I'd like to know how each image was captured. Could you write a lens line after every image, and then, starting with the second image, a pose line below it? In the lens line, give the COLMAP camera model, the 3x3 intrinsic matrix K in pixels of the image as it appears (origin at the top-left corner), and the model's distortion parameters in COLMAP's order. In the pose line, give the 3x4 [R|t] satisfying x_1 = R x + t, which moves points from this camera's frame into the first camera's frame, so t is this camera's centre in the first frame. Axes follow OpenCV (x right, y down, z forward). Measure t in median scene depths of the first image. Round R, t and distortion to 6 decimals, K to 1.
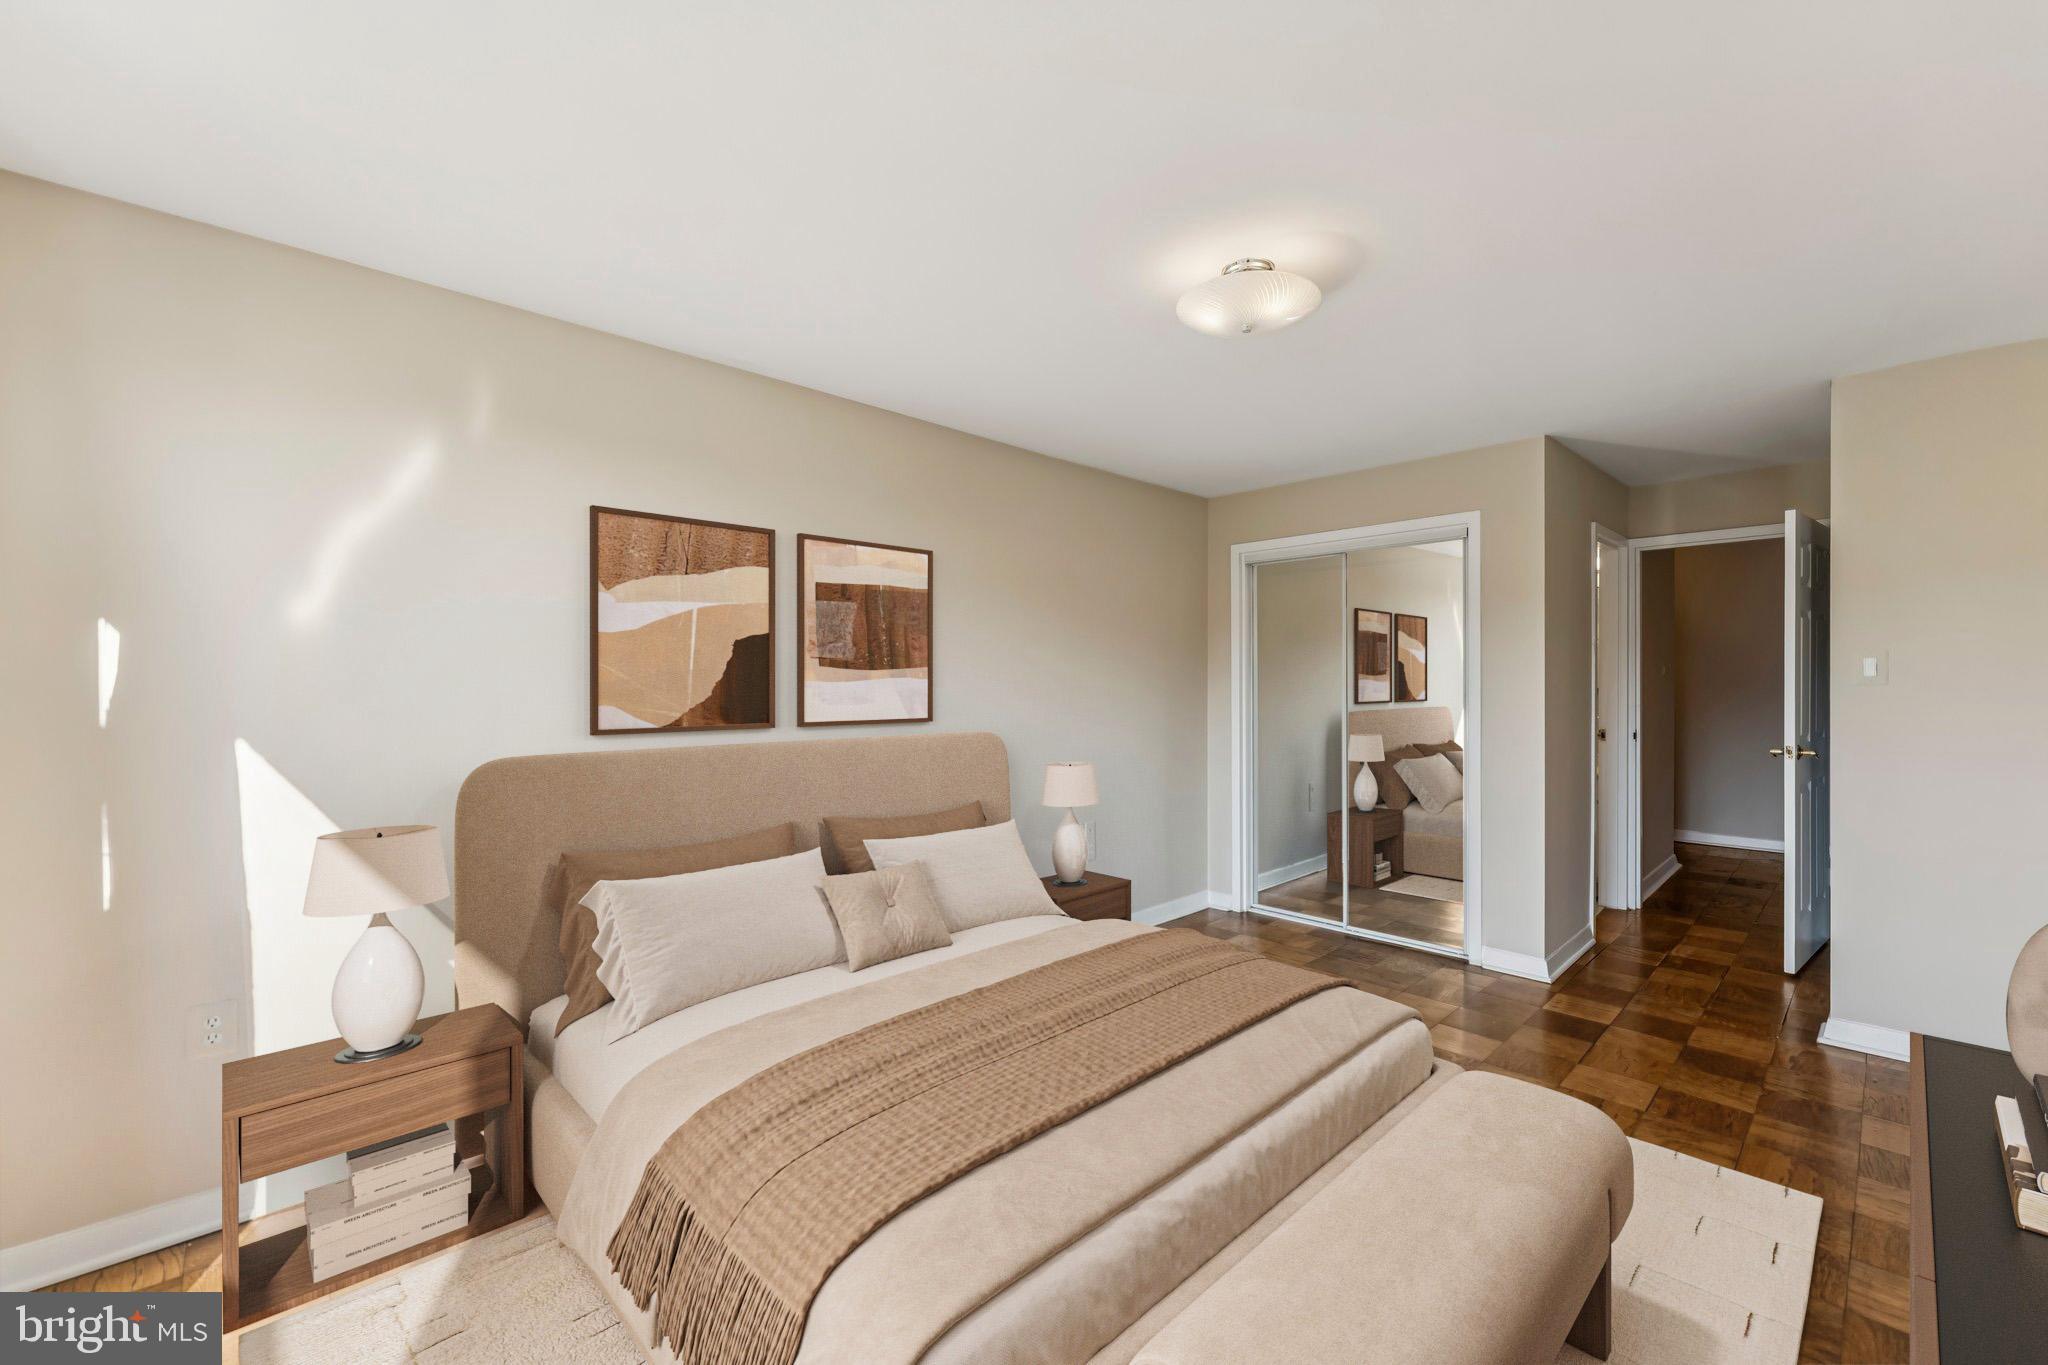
lens RADIAL K [[843.3, 0, 1024.2], [0, 843.3, 696.2], [0, 0, 1]] dist [-0.001644, -0.000051]
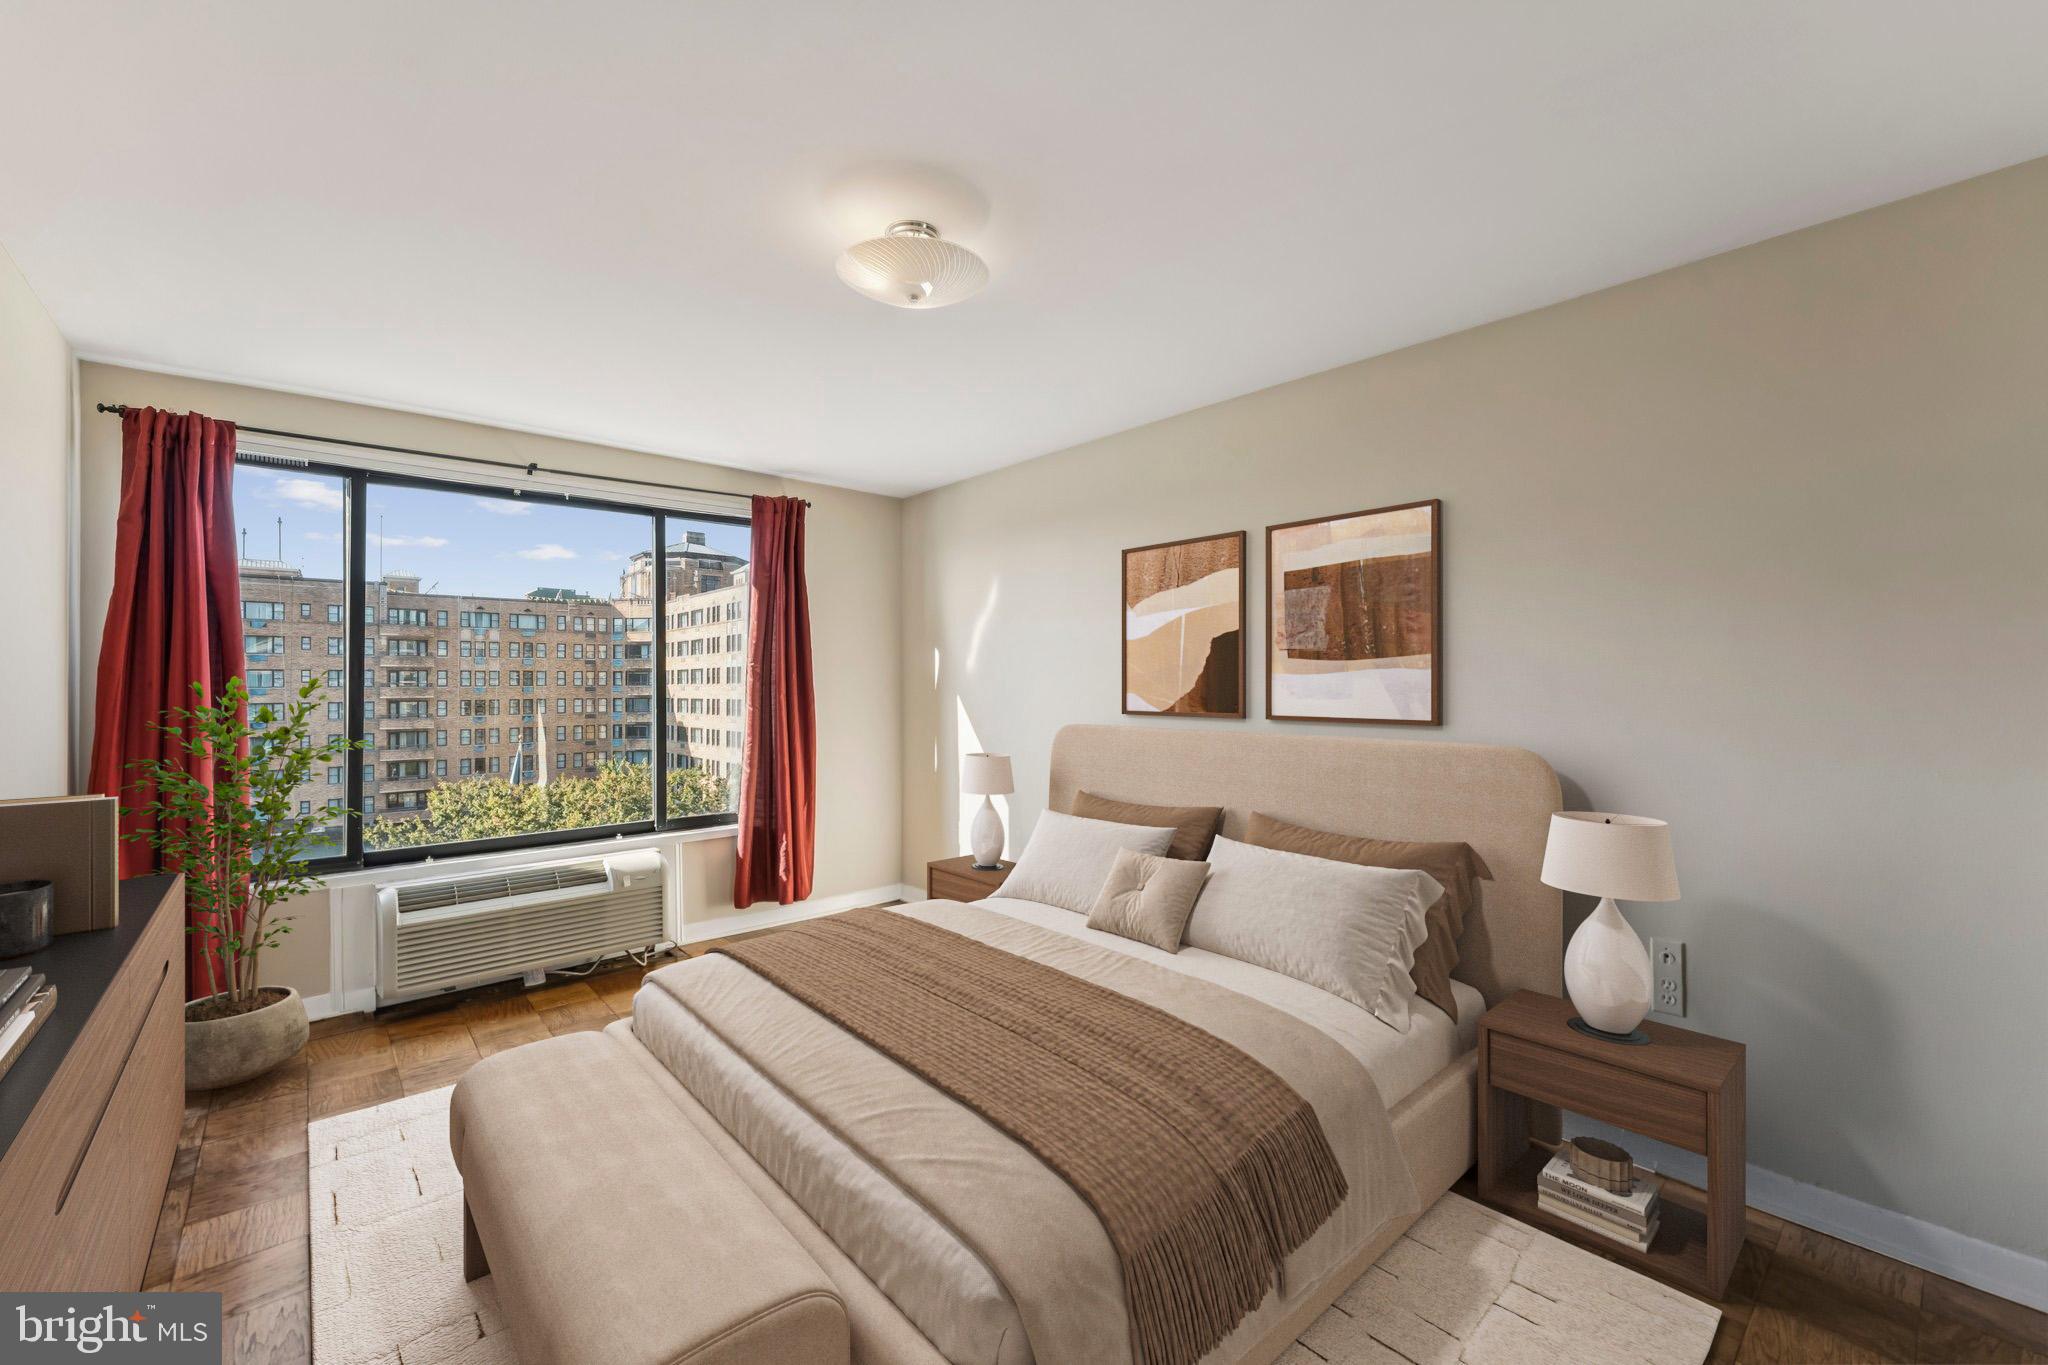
lens RADIAL K [[843.3, 0, 1026.1], [0, 843.3, 670.5], [0, 0, 1]] dist [-0.001644, -0.000051]
pose [[-0.045213, -0.013225, -0.998890, 0.740488], [-0.014305, 0.999818, -0.012590, -0.005117], [0.998875, 0.013720, -0.045394, 0.754680]]
